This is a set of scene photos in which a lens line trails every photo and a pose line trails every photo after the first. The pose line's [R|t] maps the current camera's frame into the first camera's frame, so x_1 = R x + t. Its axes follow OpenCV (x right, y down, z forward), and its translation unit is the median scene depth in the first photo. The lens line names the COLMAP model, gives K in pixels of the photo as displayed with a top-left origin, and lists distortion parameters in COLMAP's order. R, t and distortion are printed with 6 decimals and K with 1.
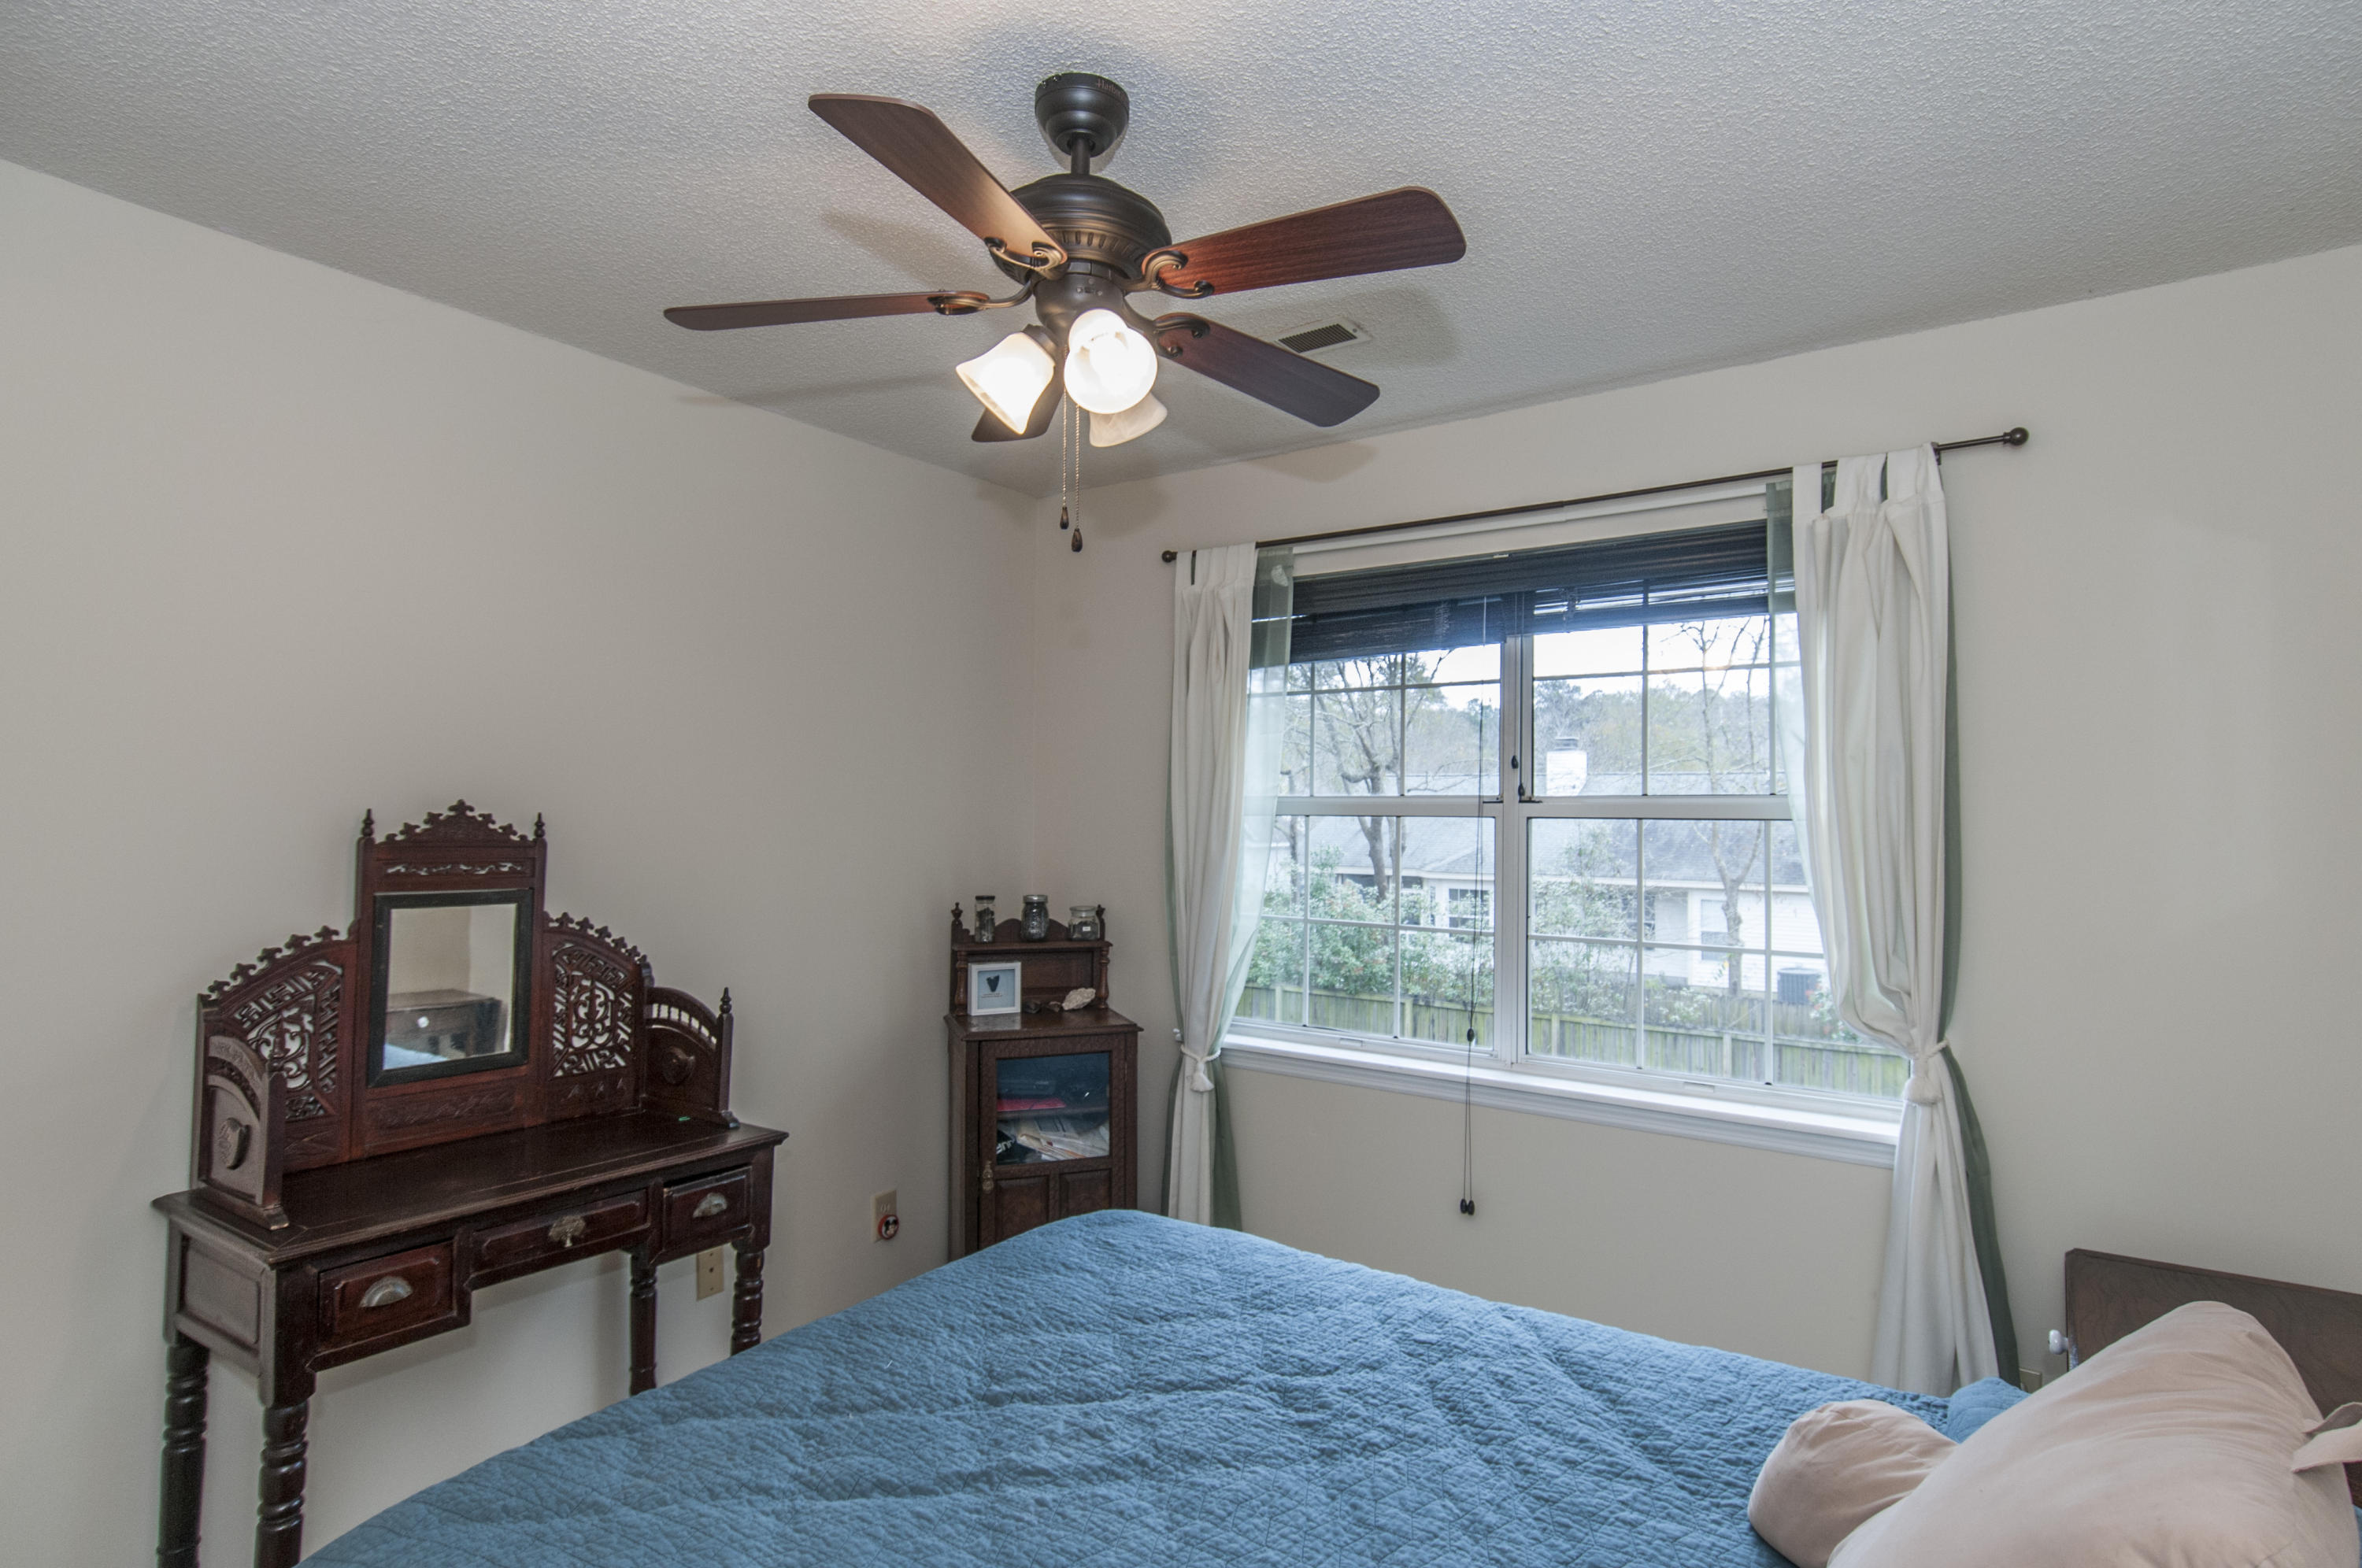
lens RADIAL K [[1230.8, 0, 1183.6], [0, 1230.8, 779.3], [0, 0, 1]] dist [0.012185, -0.003656]
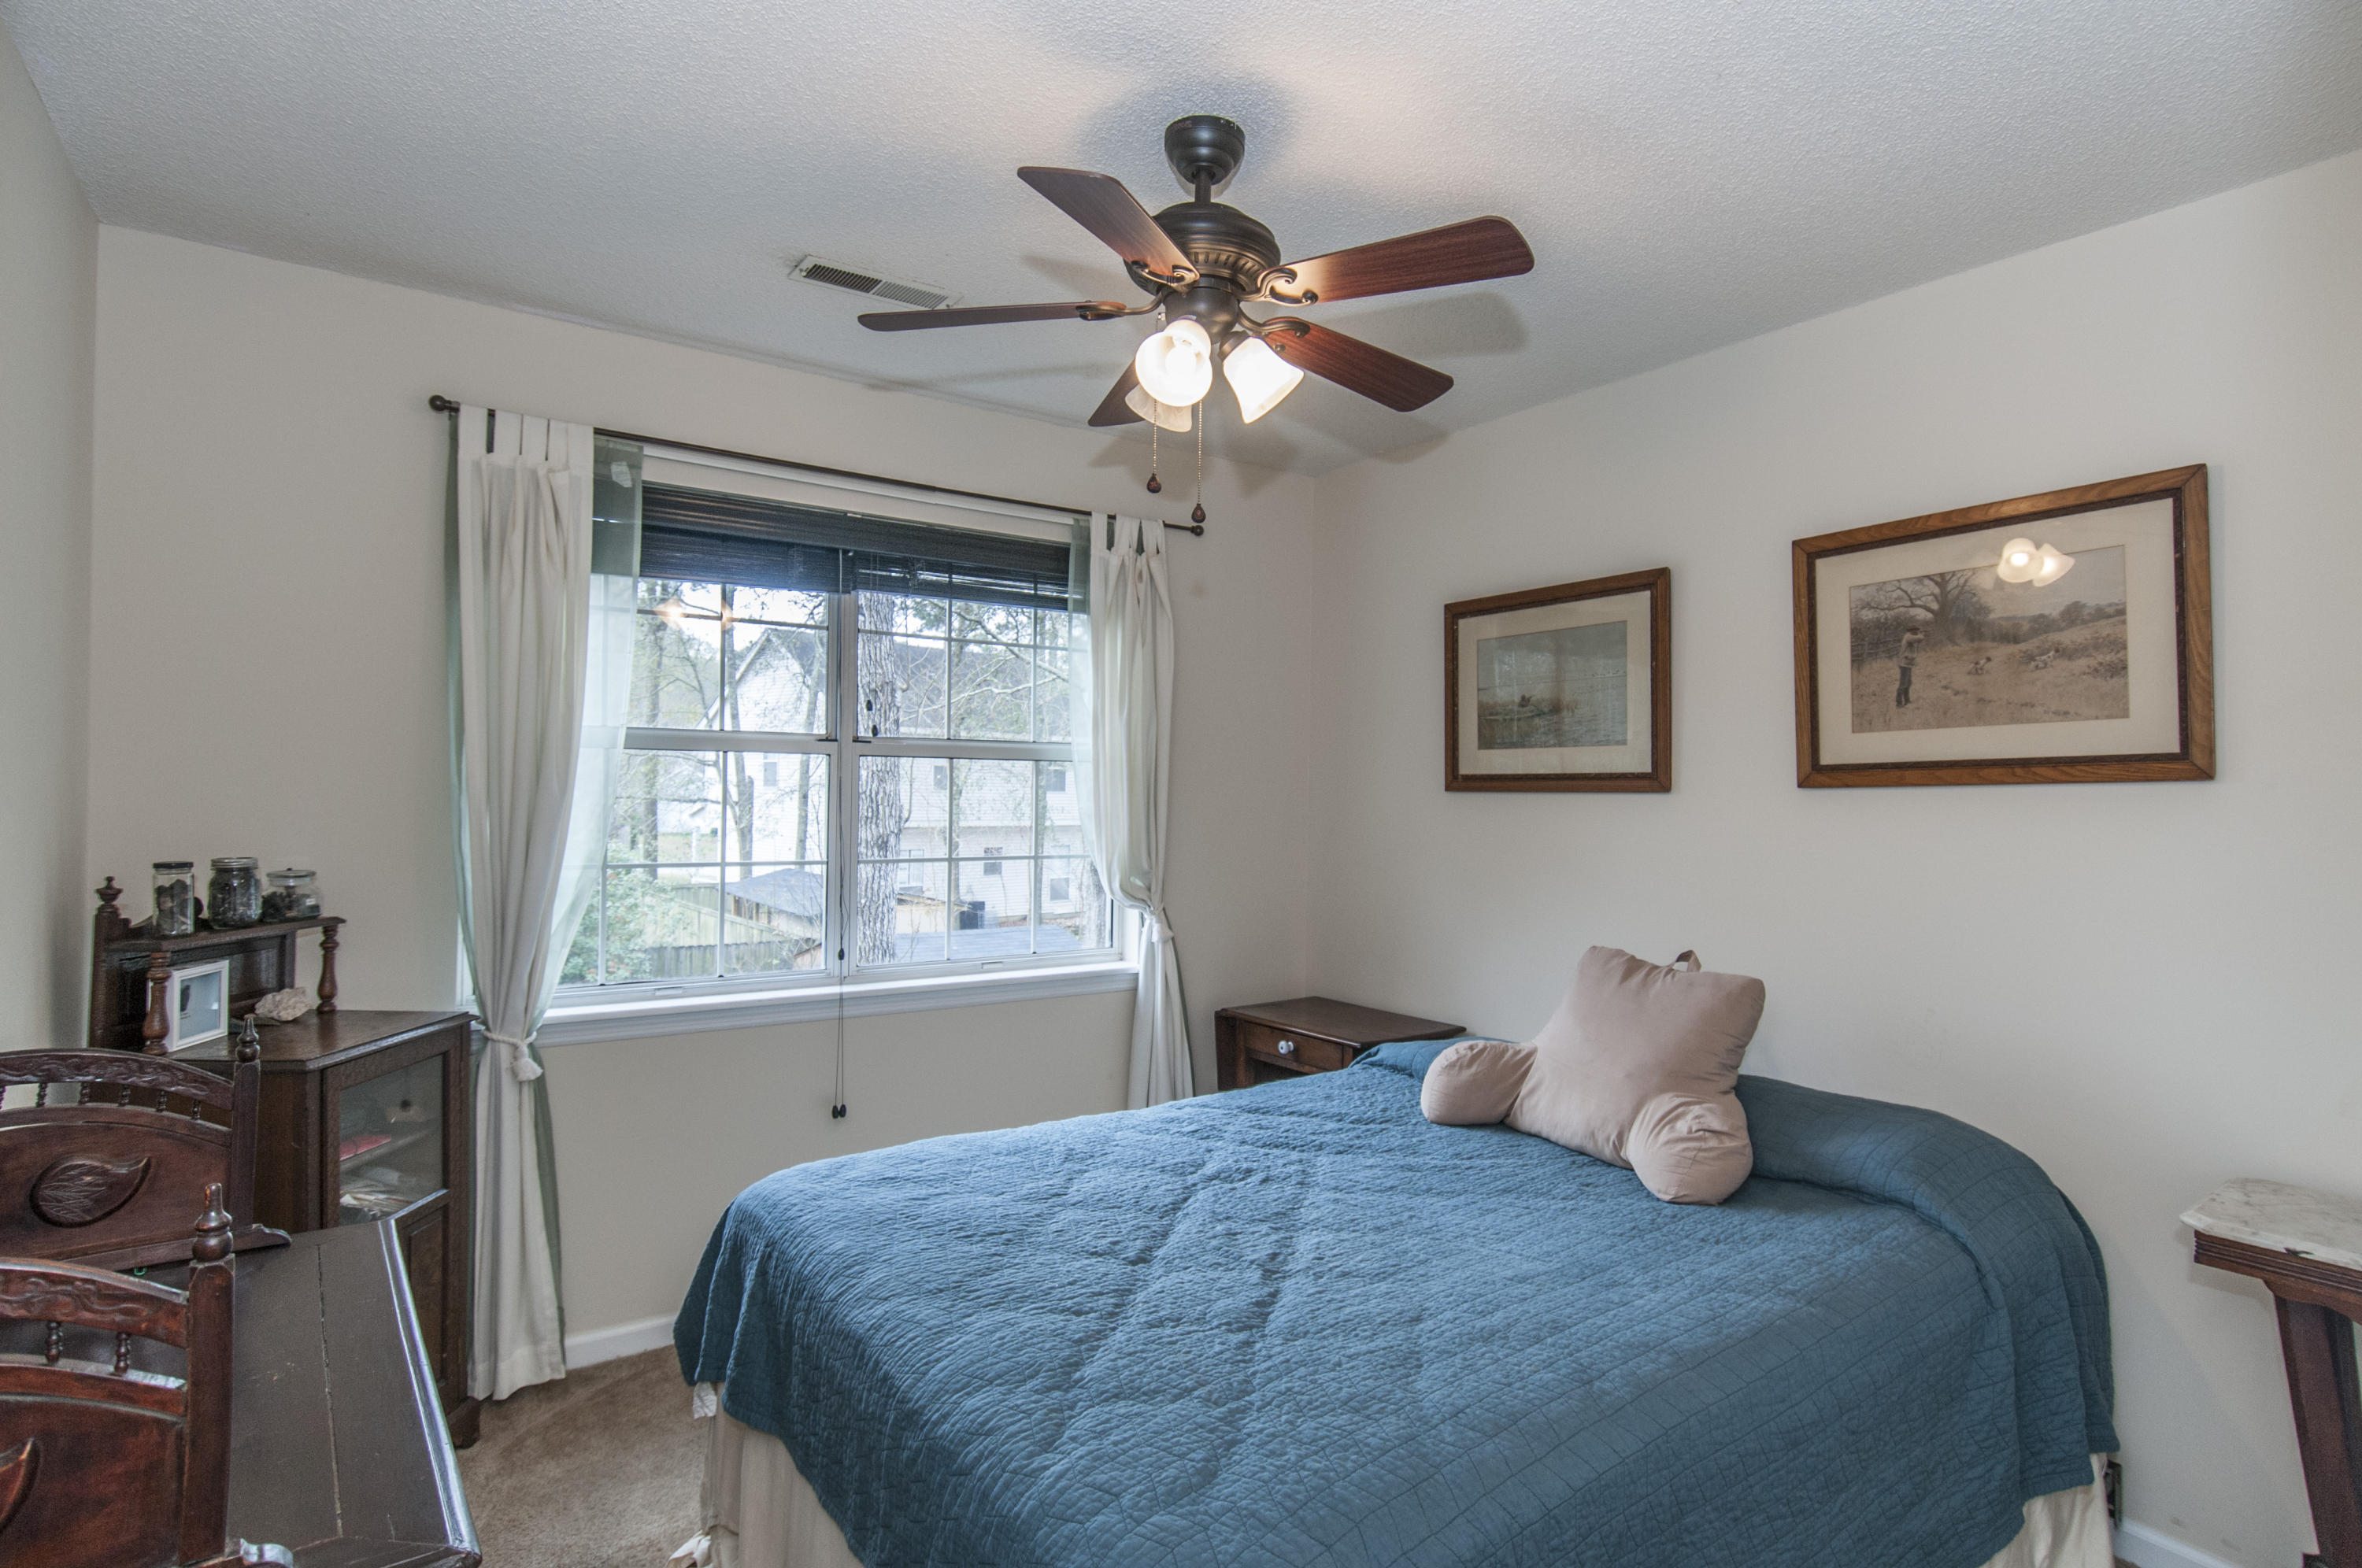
lens RADIAL K [[1230.8, 0, 1224.3], [0, 1230.8, 787.0], [0, 0, 1]] dist [0.012185, -0.003656]
pose [[0.317978, -0.001348, 0.948097, -0.784013], [-0.038753, 0.999145, 0.014418, 0.035359], [-0.947306, -0.041326, 0.317654, 0.387953]]
